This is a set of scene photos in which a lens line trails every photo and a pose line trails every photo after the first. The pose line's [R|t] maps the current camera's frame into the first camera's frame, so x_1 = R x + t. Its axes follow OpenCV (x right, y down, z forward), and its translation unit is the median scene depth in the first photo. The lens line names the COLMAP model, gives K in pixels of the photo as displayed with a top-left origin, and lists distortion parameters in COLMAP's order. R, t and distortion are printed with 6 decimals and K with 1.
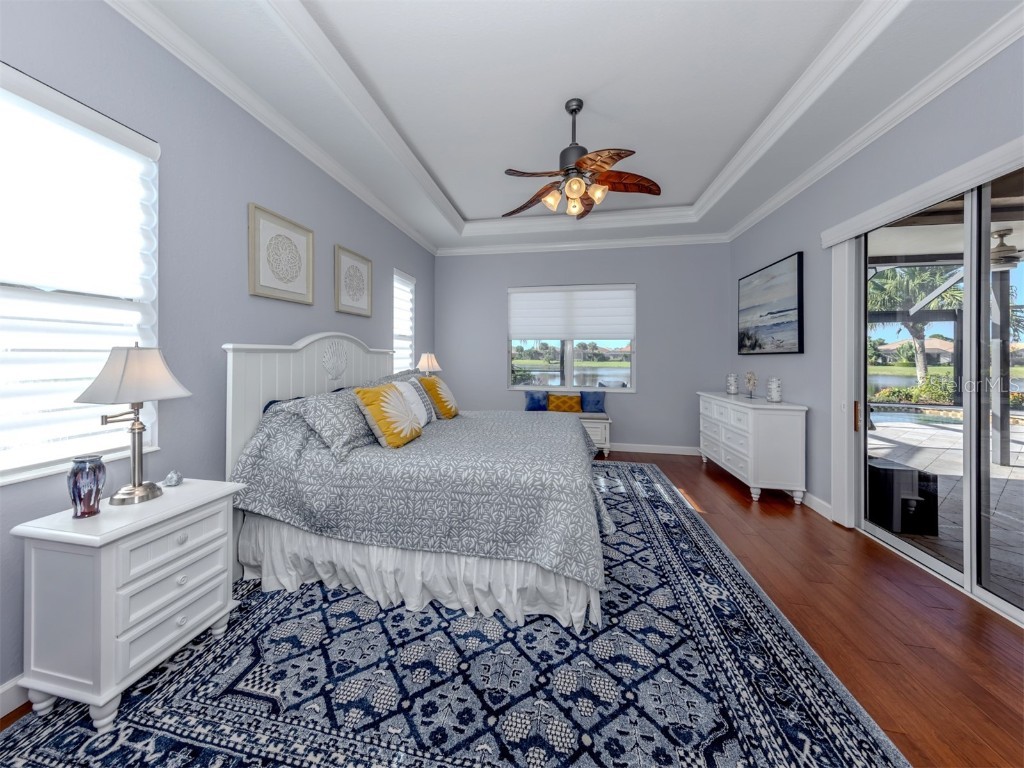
lens RADIAL K [[369.8, 0, 511.6], [0, 369.8, 376.3], [0, 0, 1]] dist [0.005778, -0.000013]
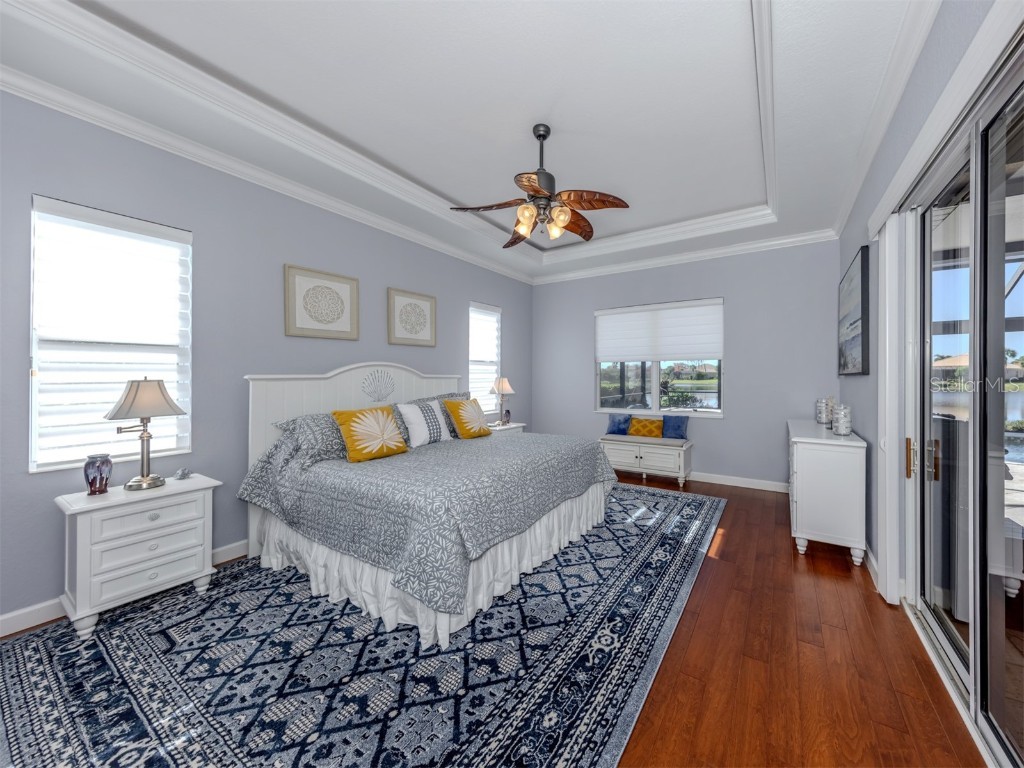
lens RADIAL K [[354.7, 0, 510.6], [0, 354.7, 397.7], [0, 0, 1]] dist [0.005567, 0.000049]
pose [[0.952318, 0.007424, -0.305018, 0.543505], [-0.007422, 0.999972, 0.001168, -0.016436], [0.305018, 0.001151, 0.952346, 0.087286]]
